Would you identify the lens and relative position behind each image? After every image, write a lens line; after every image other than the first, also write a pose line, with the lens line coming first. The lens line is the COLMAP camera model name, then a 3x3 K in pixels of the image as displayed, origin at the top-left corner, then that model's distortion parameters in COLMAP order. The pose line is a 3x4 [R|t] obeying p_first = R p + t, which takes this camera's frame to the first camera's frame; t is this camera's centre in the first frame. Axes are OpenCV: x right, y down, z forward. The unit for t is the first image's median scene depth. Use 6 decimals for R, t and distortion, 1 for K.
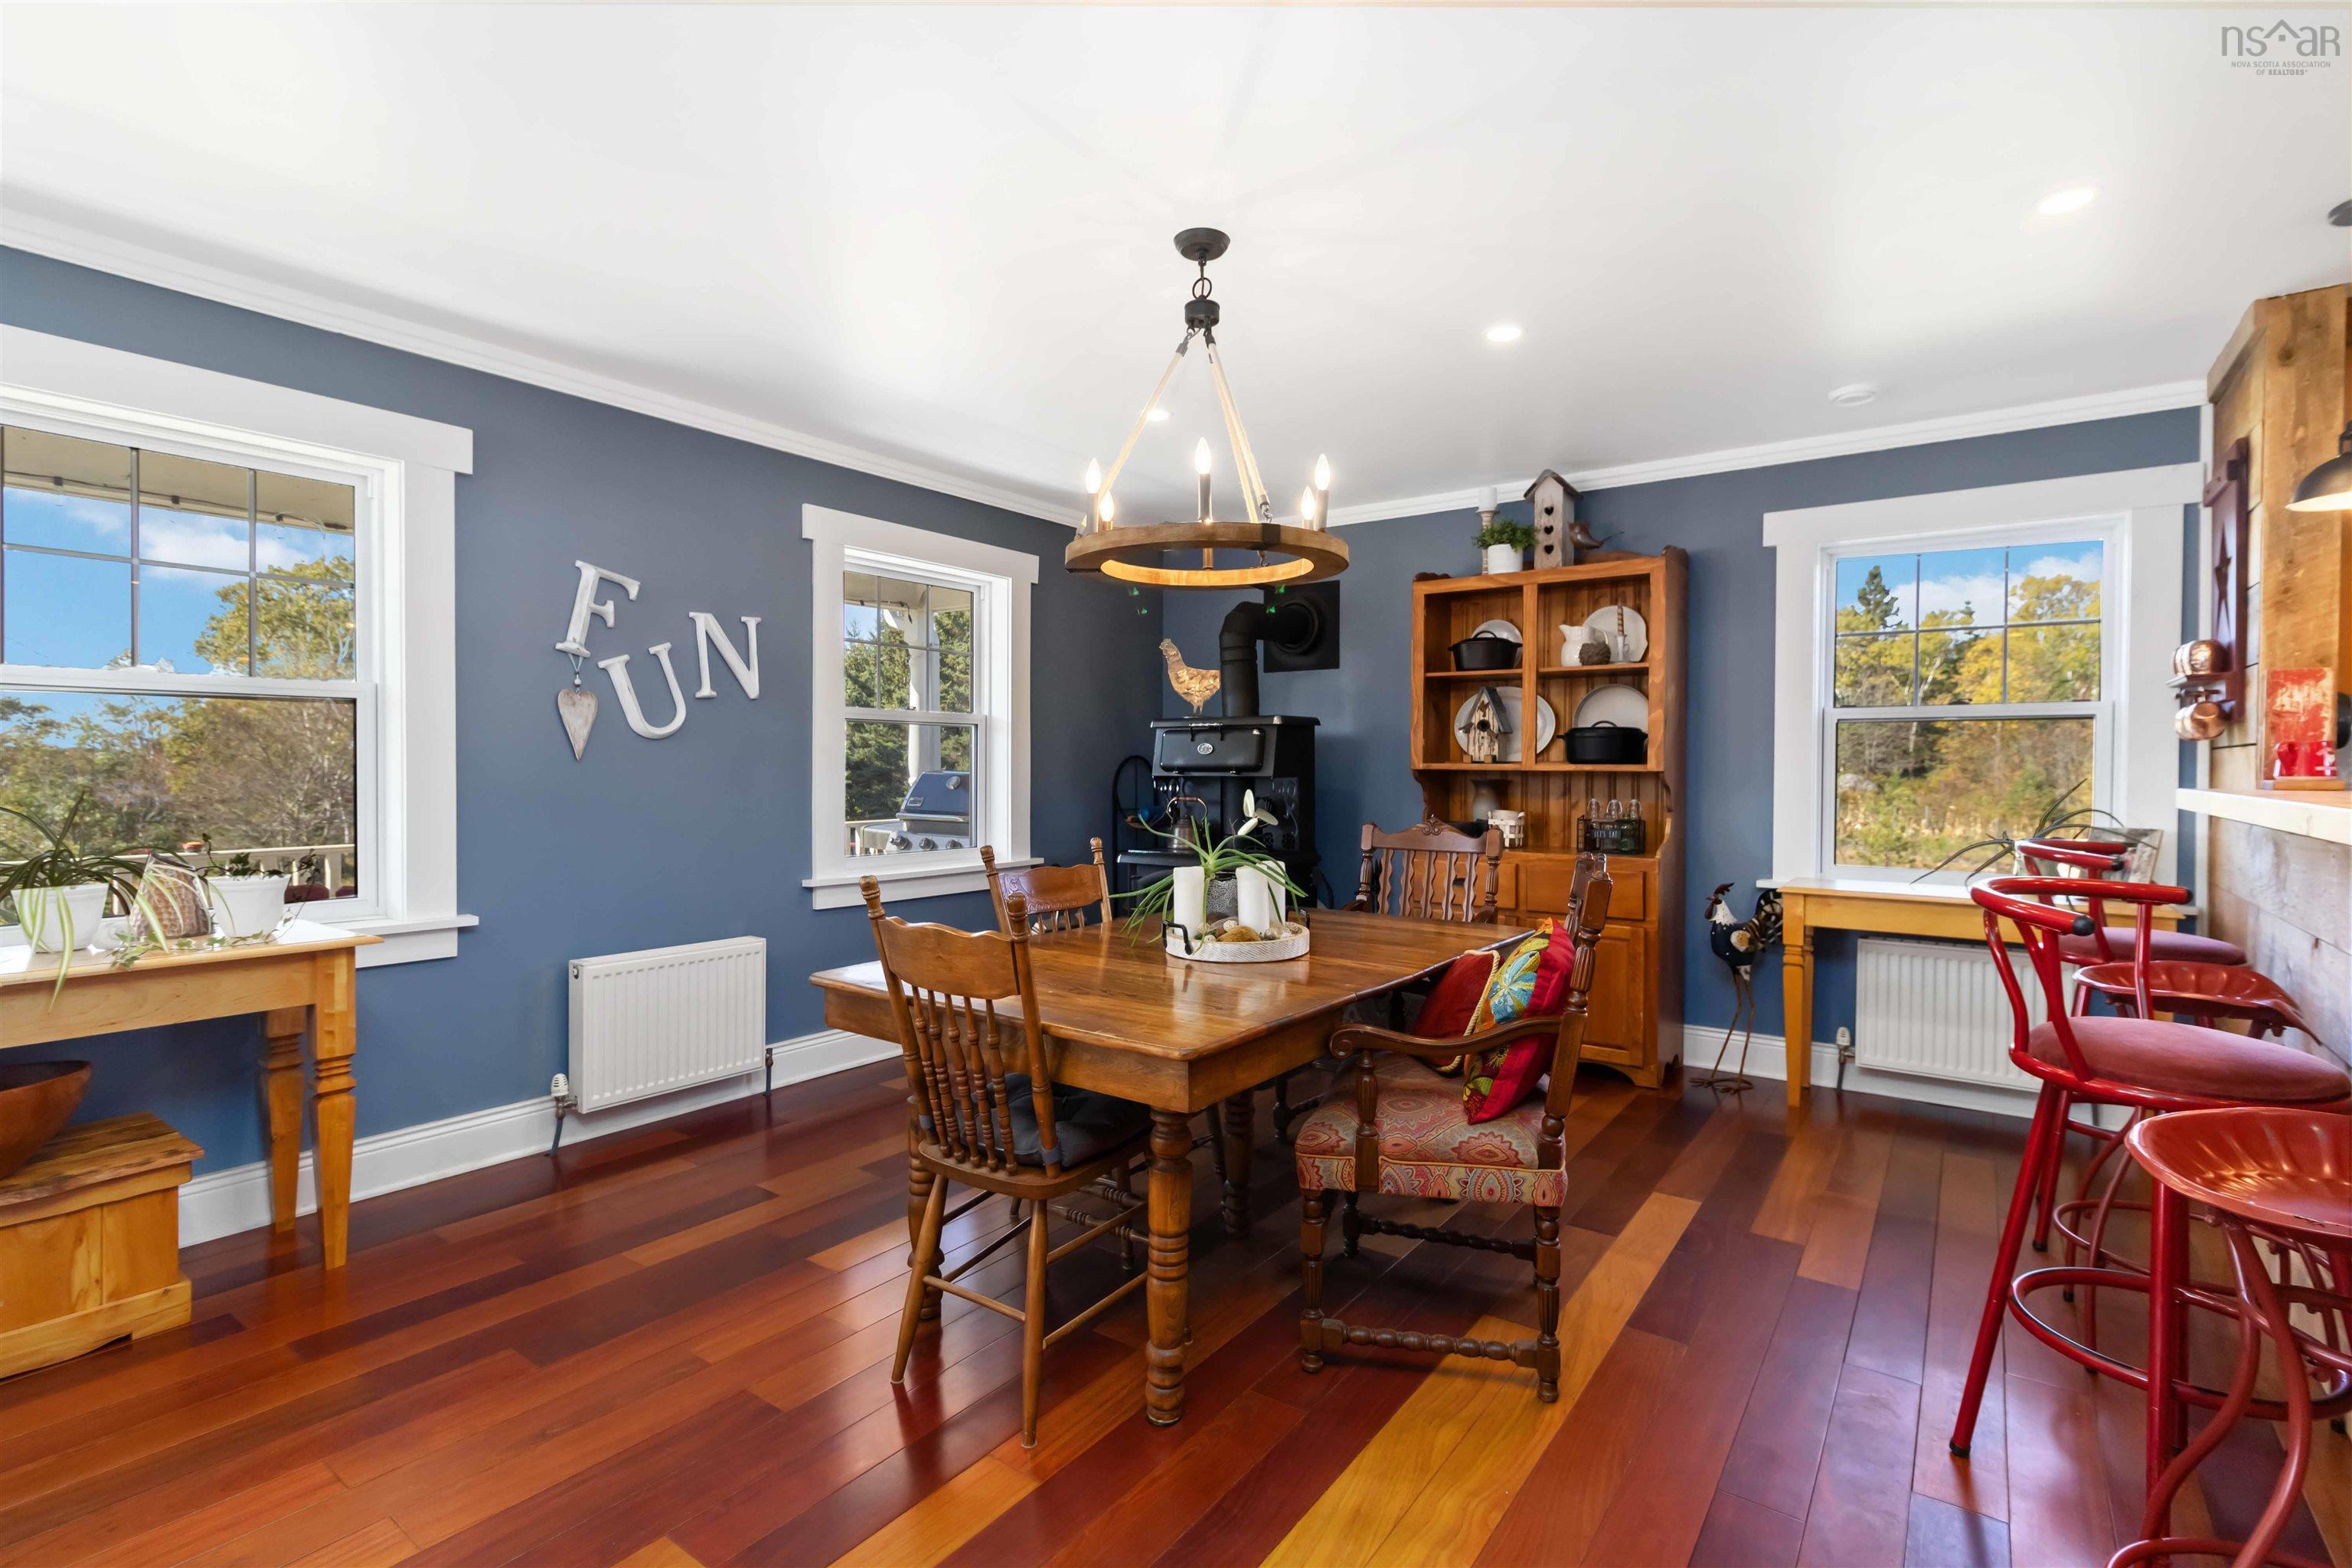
lens RADIAL K [[1084.2, 0, 1197.8], [0, 1084.2, 782.5], [0, 0, 1]] dist [0.003846, 0.000539]
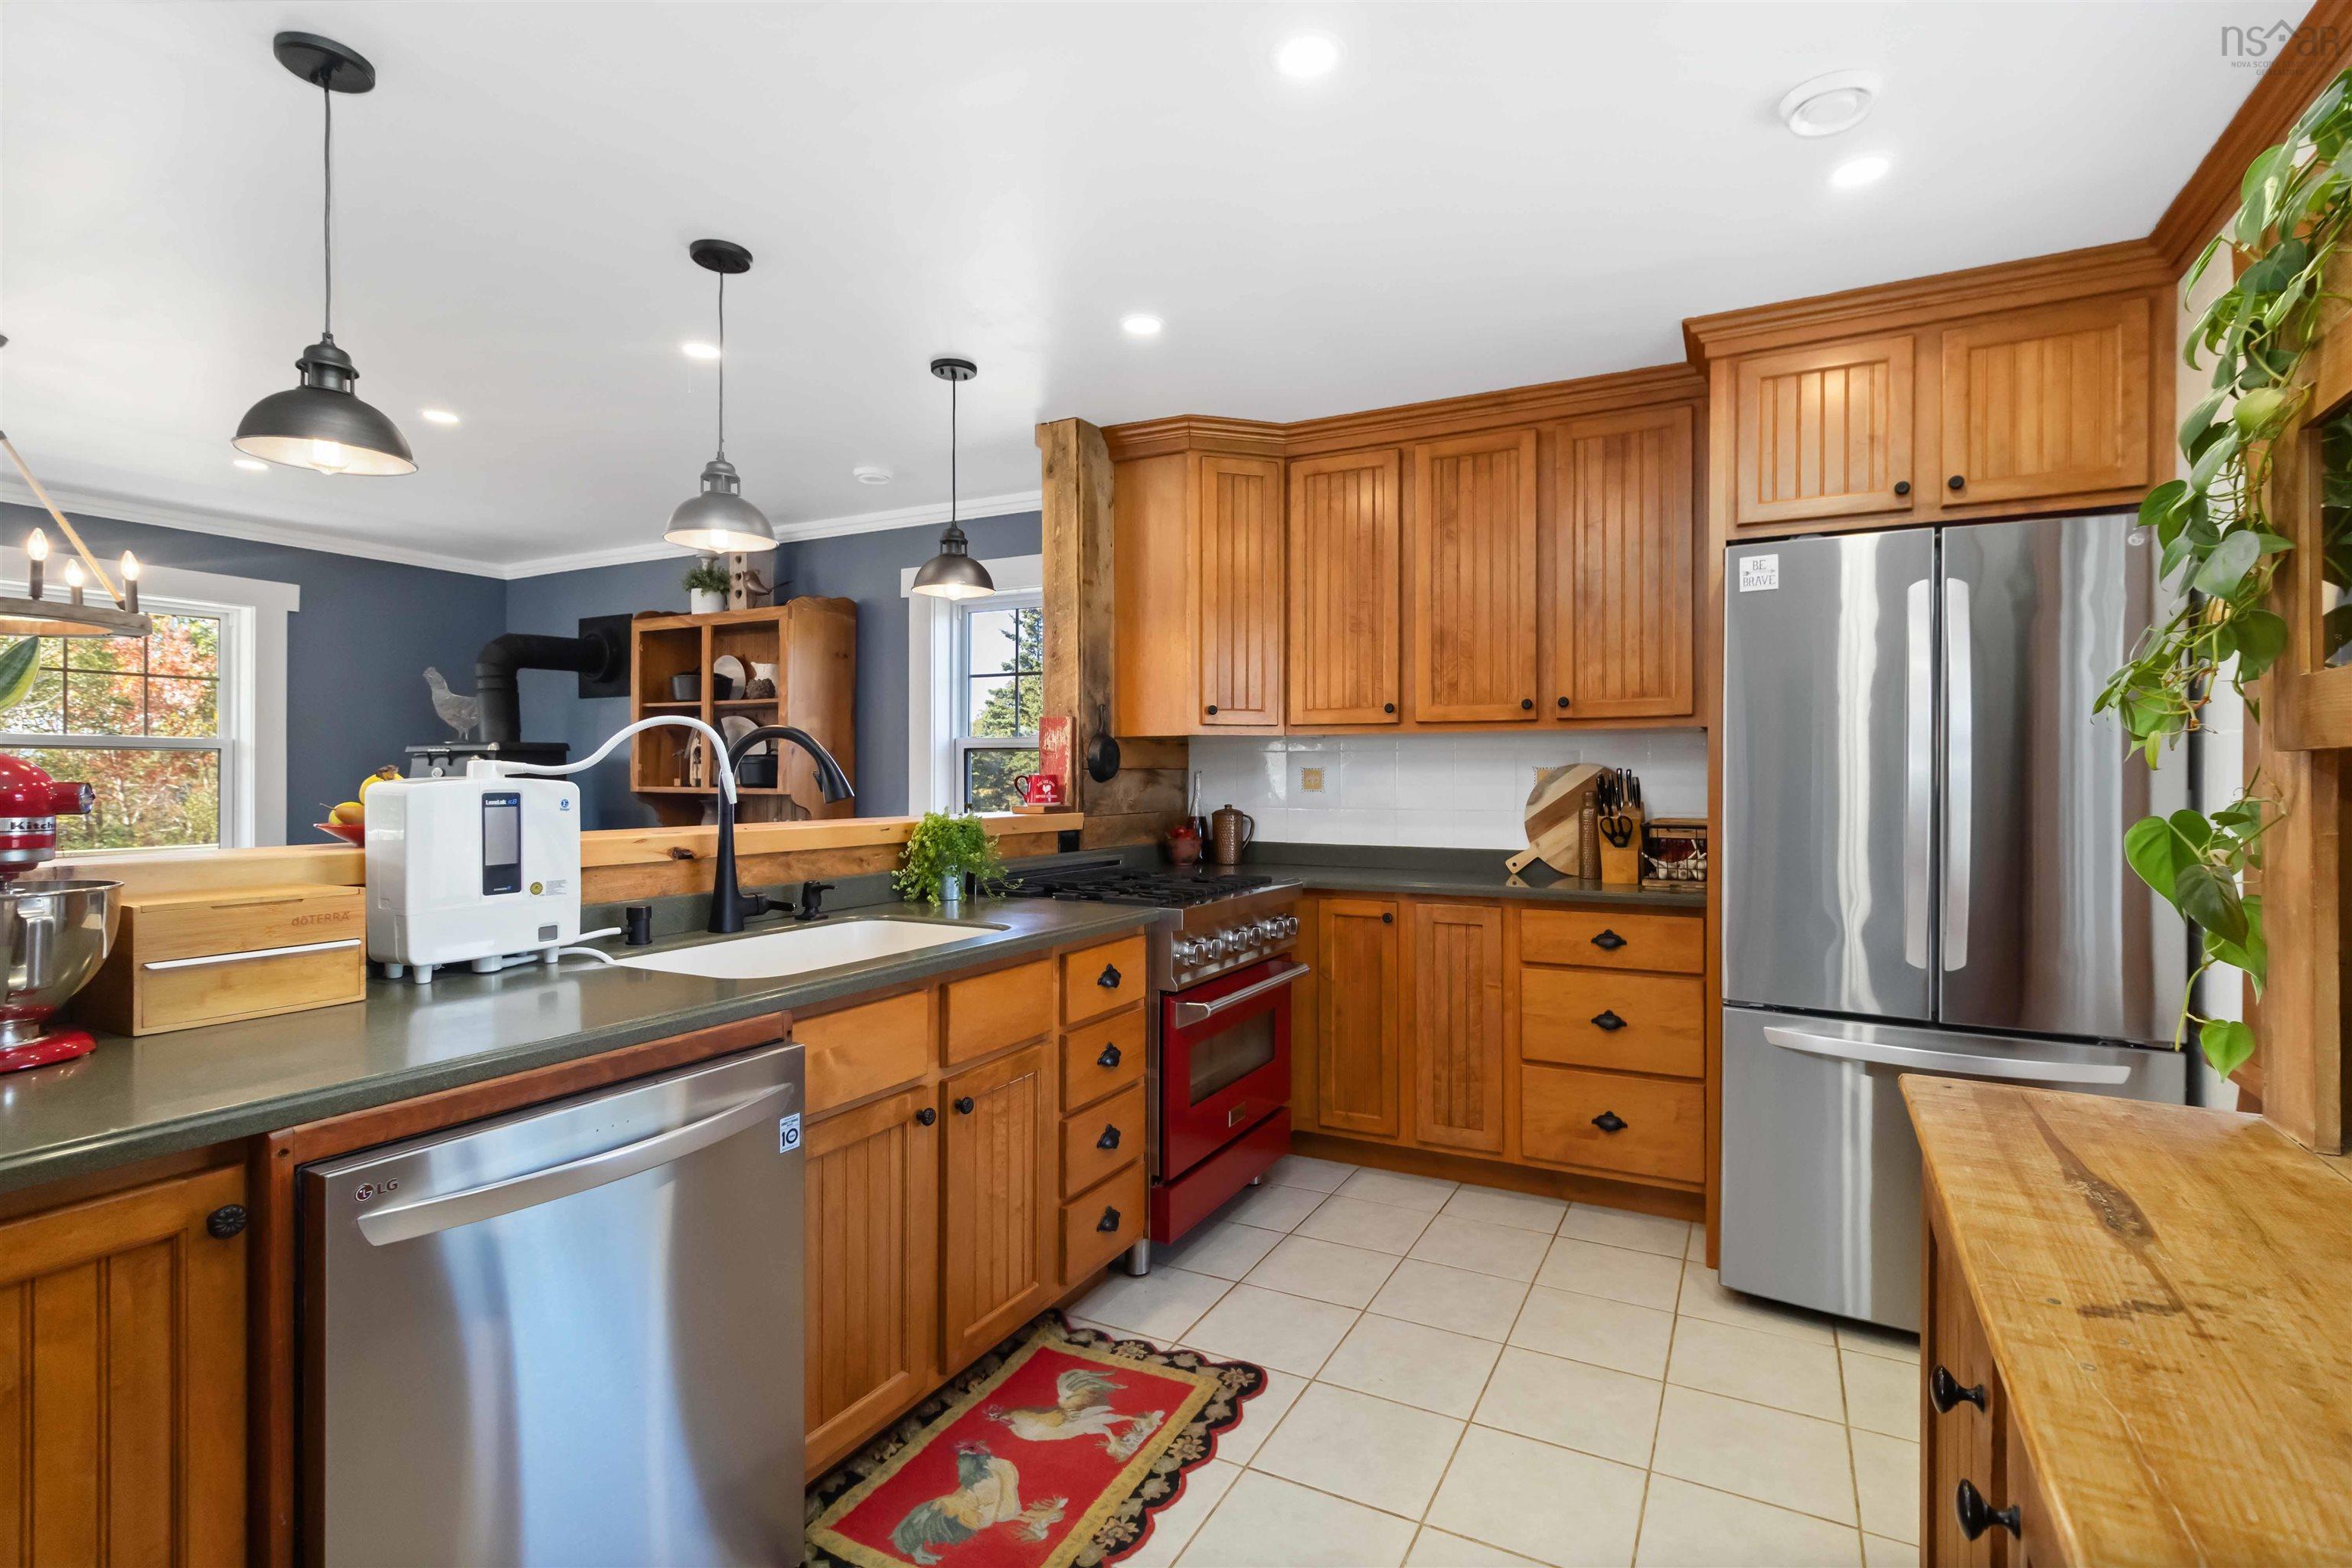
lens RADIAL K [[1105.3, 0, 1197.9], [0, 1105.3, 774.0], [0, 0, 1]] dist [0.006420, 0.000187]
pose [[0.989570, -0.000390, 0.144054, 0.785023], [0.002917, 0.999846, -0.017332, -0.012680], [-0.144025, 0.017572, 0.989418, -0.228681]]
